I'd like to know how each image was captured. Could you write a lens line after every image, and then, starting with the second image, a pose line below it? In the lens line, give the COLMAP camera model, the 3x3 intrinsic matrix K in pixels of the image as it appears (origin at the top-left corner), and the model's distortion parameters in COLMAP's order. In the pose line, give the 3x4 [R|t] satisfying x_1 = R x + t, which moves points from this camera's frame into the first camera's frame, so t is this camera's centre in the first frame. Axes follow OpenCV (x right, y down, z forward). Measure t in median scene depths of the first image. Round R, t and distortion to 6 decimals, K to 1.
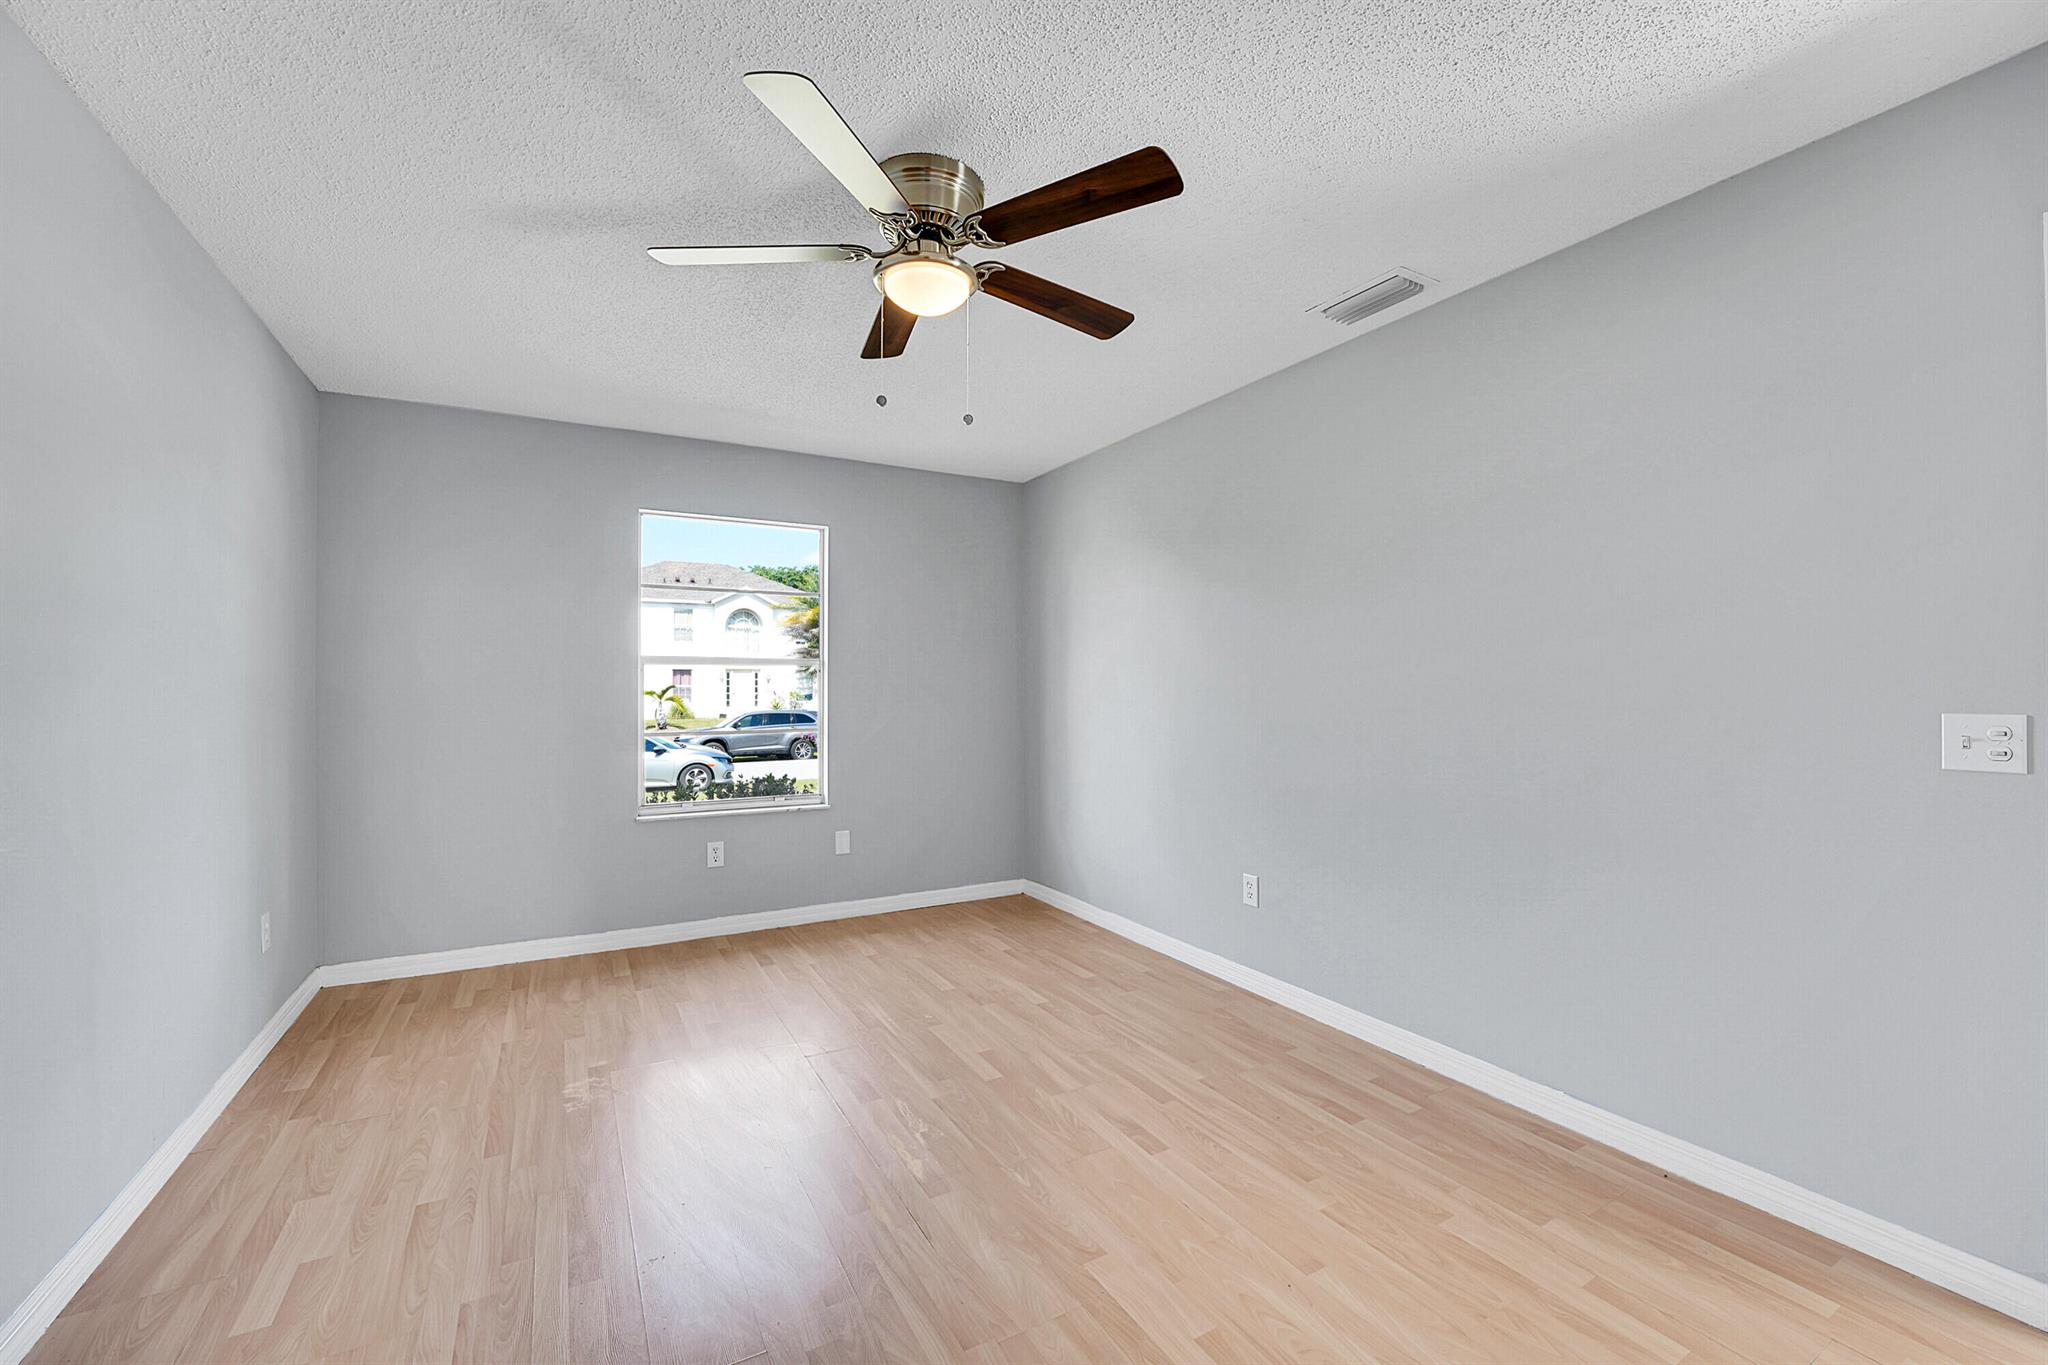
lens RADIAL K [[829.9, 0, 1028.9], [0, 829.9, 682.6], [0, 0, 1]] dist [-0.021126, 0.000591]
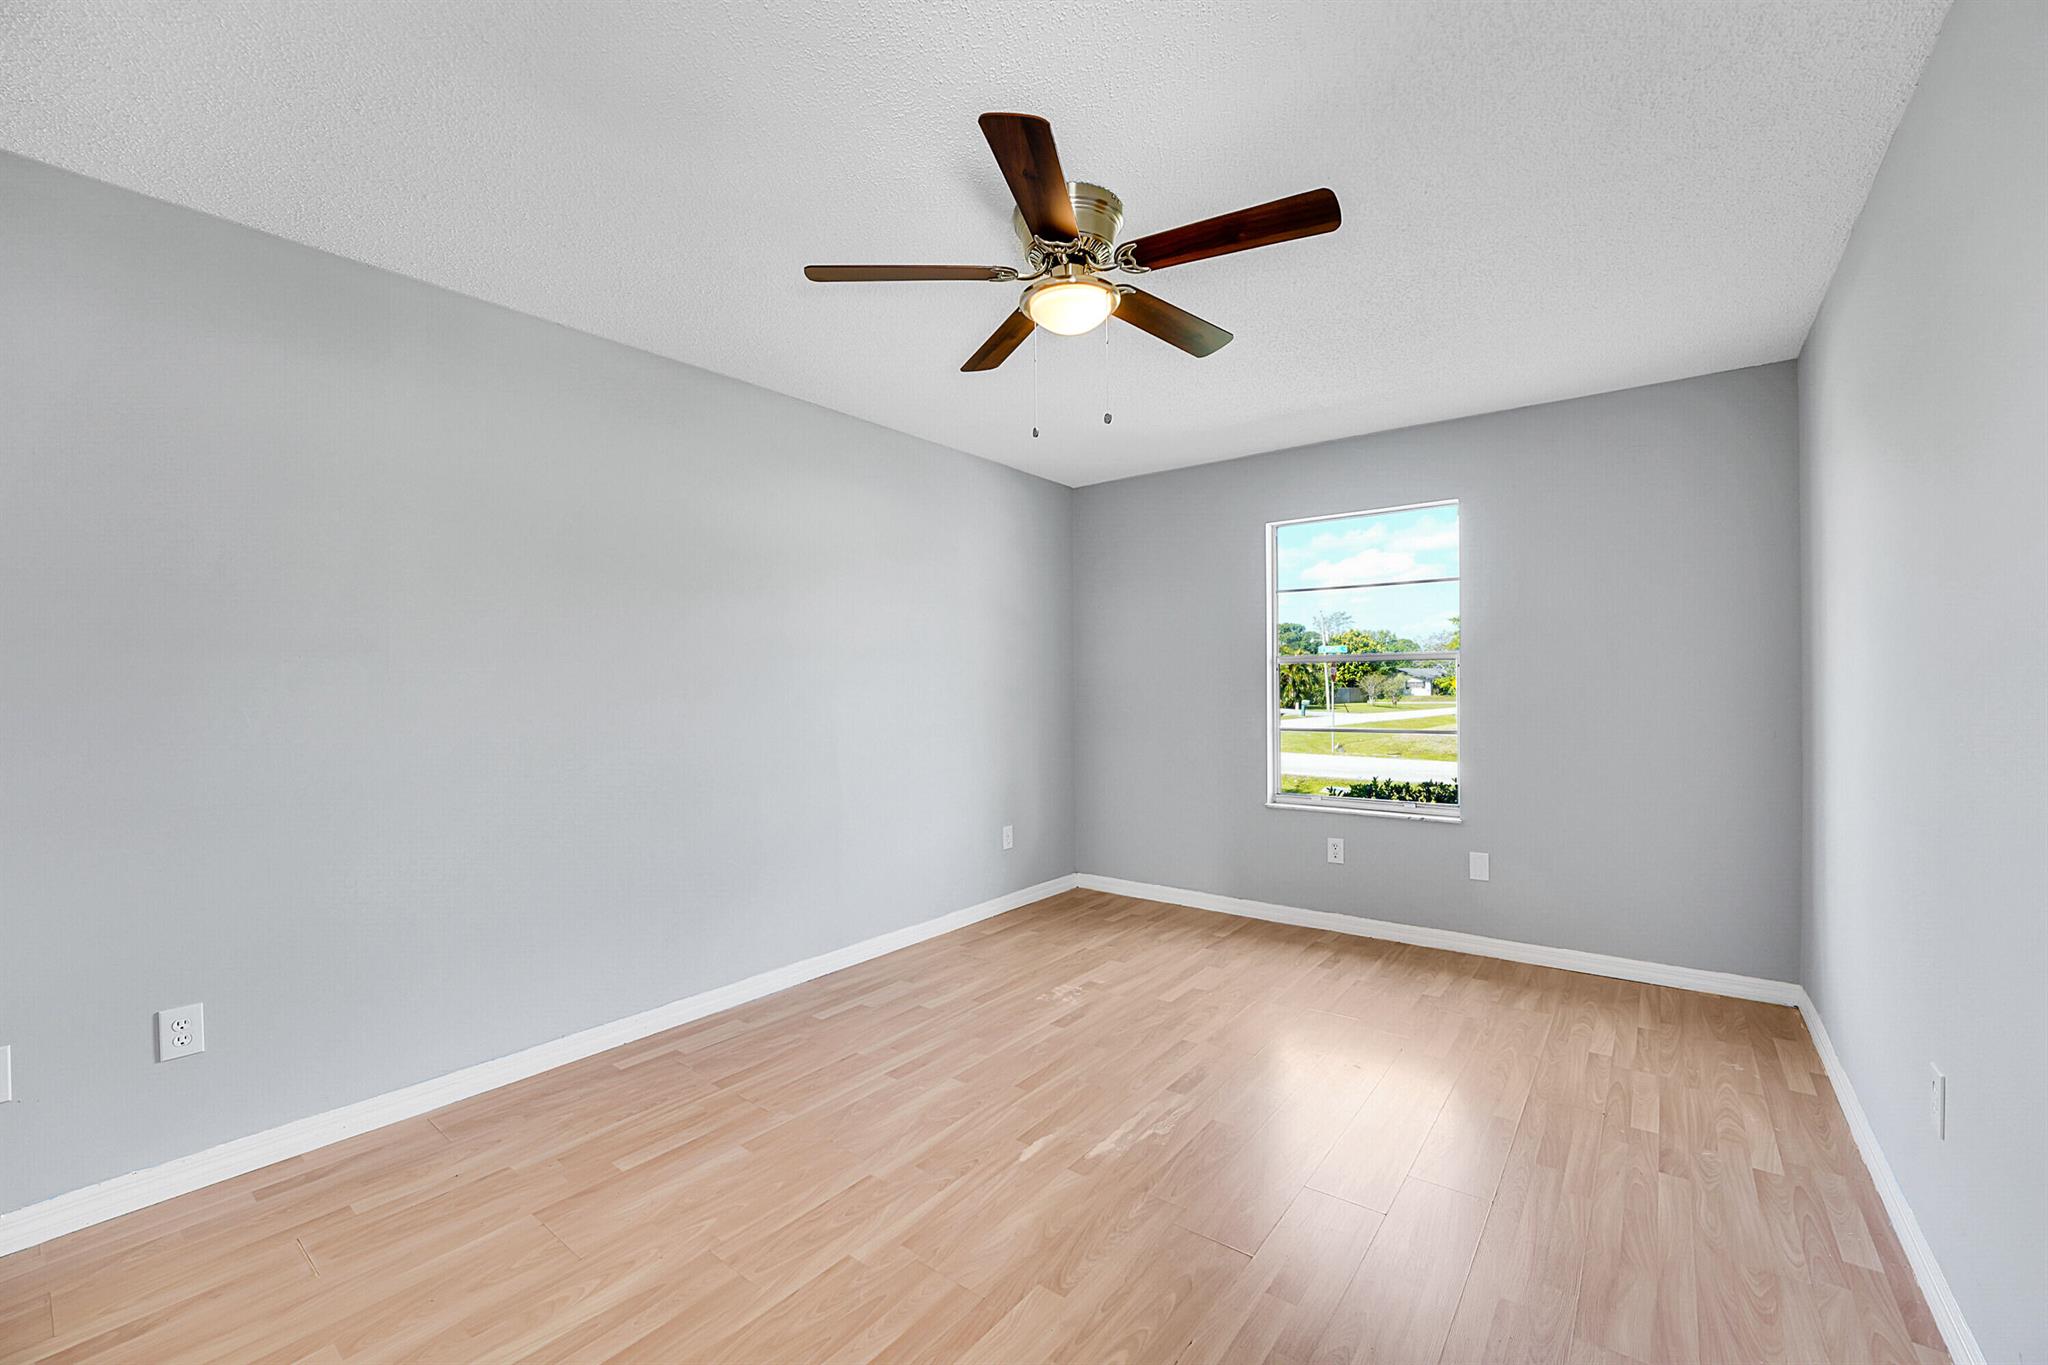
lens RADIAL K [[829.9, 0, 1028.9], [0, 829.9, 682.6], [0, 0, 1]] dist [-0.021126, 0.000591]
pose [[0.388073, -0.006245, -0.921607, 0.460035], [0.011154, 0.999936, -0.002079, 0.000640], [0.921561, -0.009473, 0.388118, 0.298562]]
